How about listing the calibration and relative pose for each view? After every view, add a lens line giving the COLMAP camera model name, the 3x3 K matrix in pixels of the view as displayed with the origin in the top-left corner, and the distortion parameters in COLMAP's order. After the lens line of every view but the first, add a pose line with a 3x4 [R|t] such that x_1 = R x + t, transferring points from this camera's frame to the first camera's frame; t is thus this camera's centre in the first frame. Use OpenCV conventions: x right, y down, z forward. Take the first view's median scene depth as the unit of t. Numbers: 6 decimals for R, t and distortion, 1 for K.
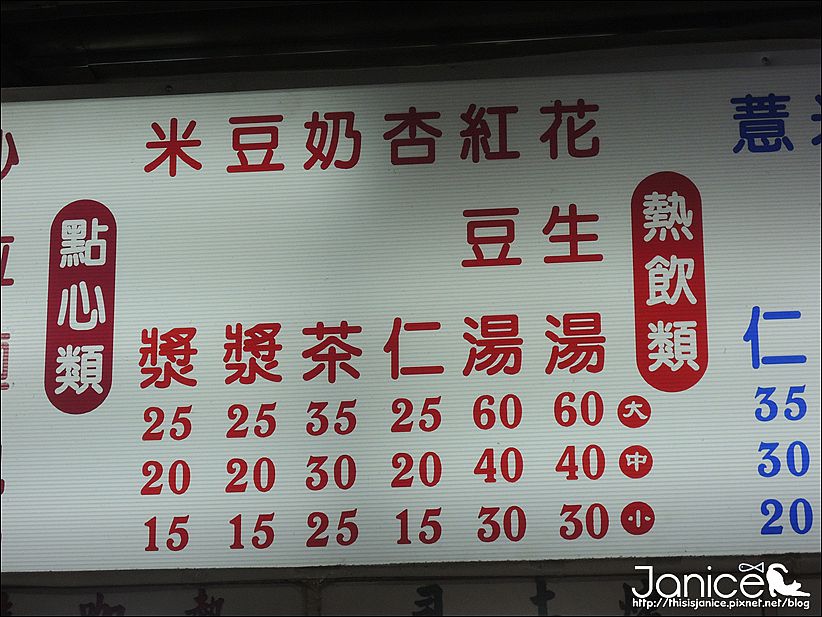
lens RADIAL K [[2370.6, 0, 411.0], [0, 2370.6, 308.5], [0, 0, 1]] dist [0.095819, 0.720702]
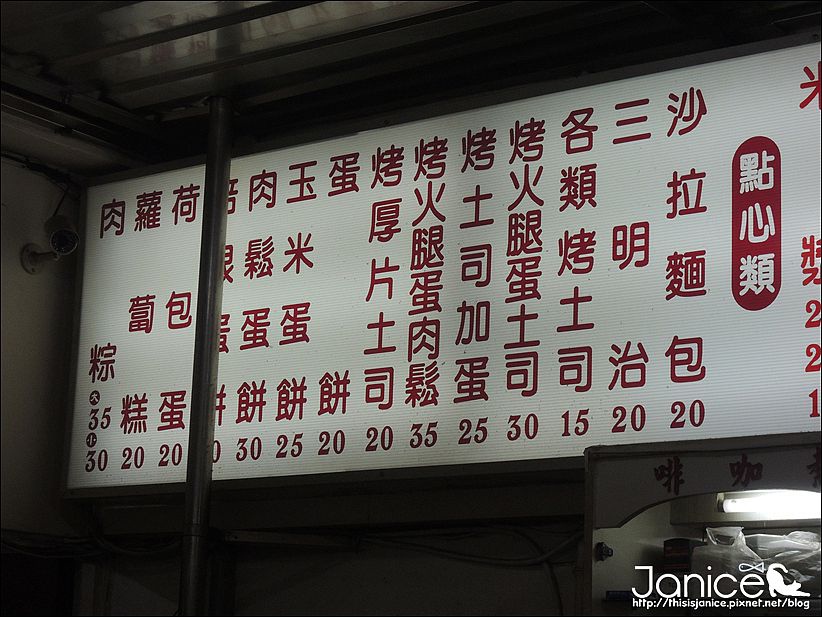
lens RADIAL K [[2037.4, 0, 411.0], [0, 2037.4, 308.5], [0, 0, 1]] dist [0.056061, 0.724466]
pose [[0.878920, -0.071604, -0.471564, 0.204425], [0.098247, 0.994645, 0.032087, -0.008684], [0.466741, -0.074531, 0.881248, -0.030065]]
